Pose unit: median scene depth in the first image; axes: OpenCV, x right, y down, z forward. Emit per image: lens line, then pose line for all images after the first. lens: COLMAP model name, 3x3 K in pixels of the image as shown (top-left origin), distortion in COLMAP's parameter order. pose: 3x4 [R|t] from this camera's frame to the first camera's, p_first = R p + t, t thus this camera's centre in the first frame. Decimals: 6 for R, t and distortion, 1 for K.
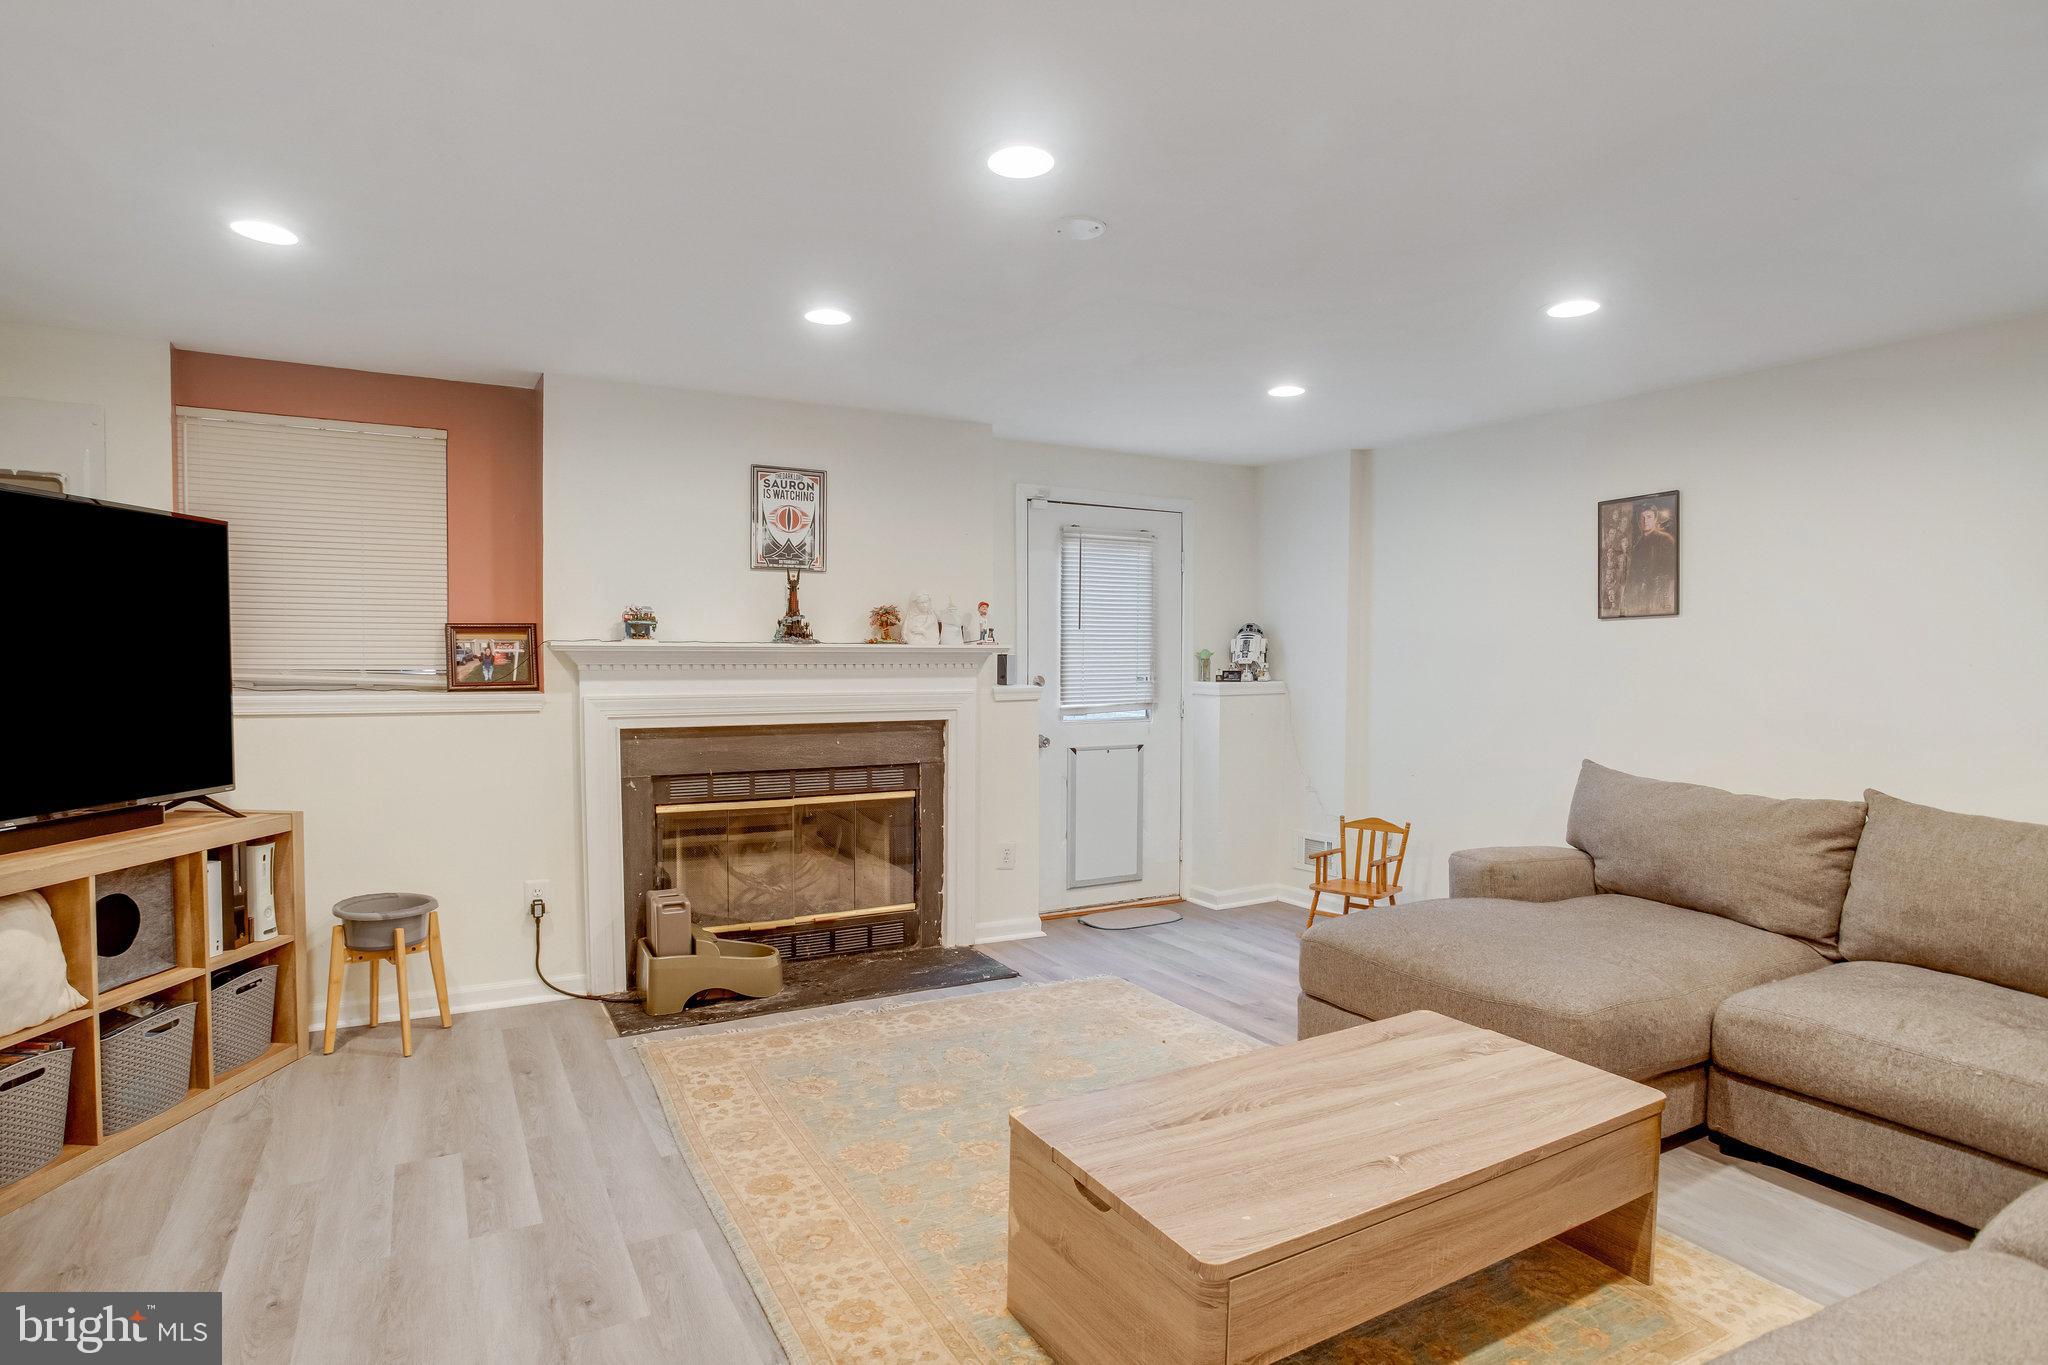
lens RADIAL K [[1052.5, 0, 1026.6], [0, 1052.5, 688.7], [0, 0, 1]] dist [-0.042714, 0.007768]
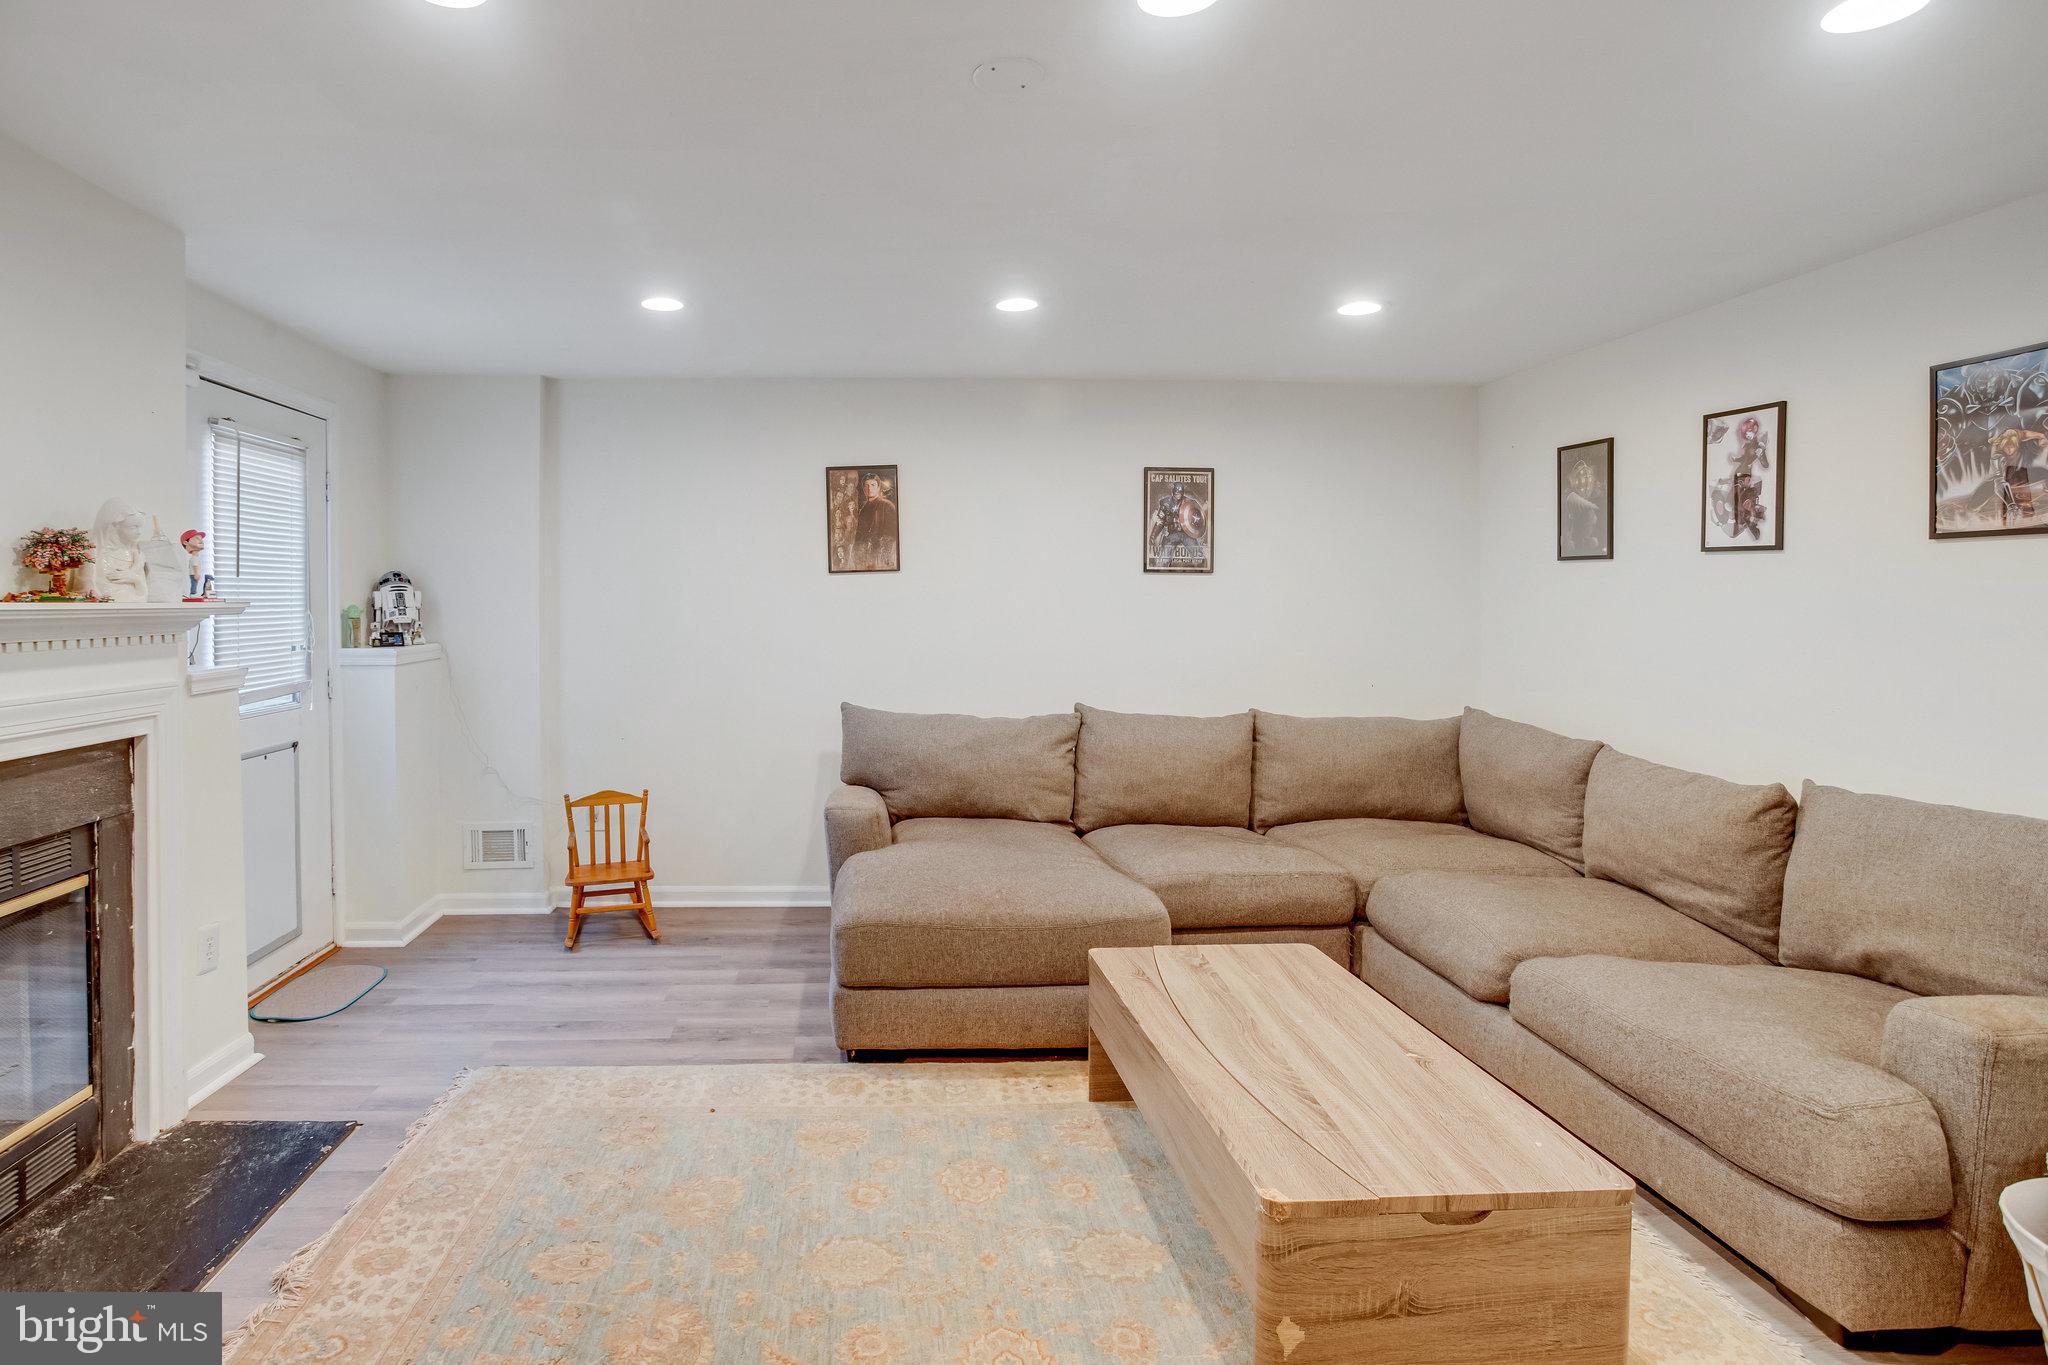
lens RADIAL K [[1052.5, 0, 900.4], [0, 1052.5, 606.7], [0, 0, 1]] dist [-0.042714, 0.007768]
pose [[0.478384, -0.011881, 0.878071, -0.413000], [0.037510, 0.999272, -0.006915, -0.023004], [-0.877349, 0.036245, 0.478481, 0.428873]]
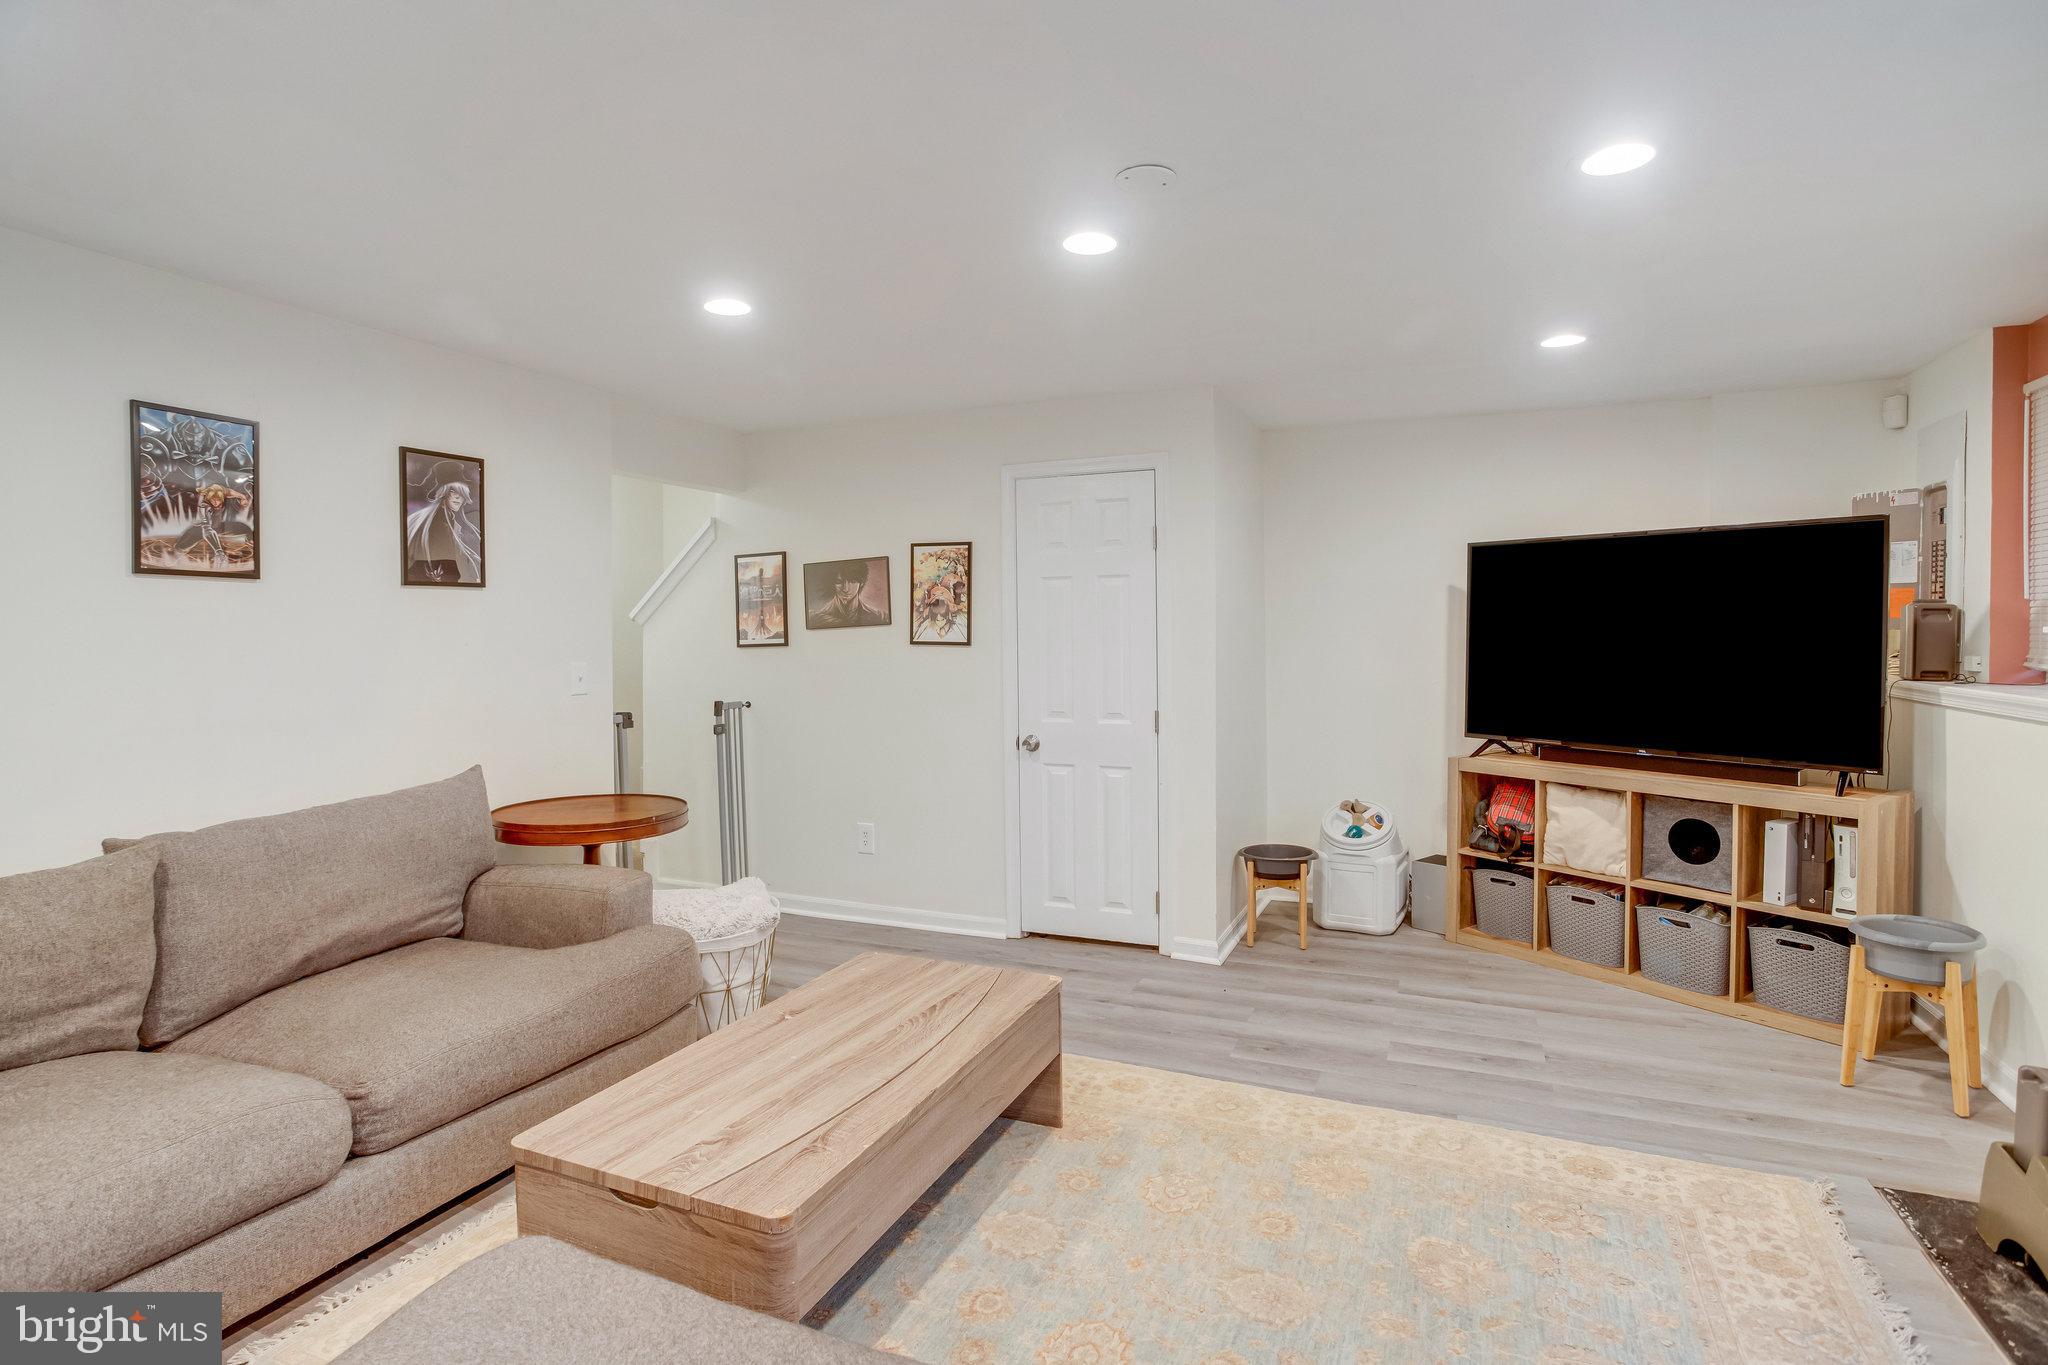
lens RADIAL K [[1052.5, 0, 1023.5], [0, 1052.5, 638.5], [0, 0, 1]] dist [-0.042714, 0.007768]
pose [[-0.808792, 0.000262, -0.588095, 0.413208], [-0.024077, 0.999147, 0.033556, -0.040322], [0.587602, 0.041299, -0.808096, 1.030706]]
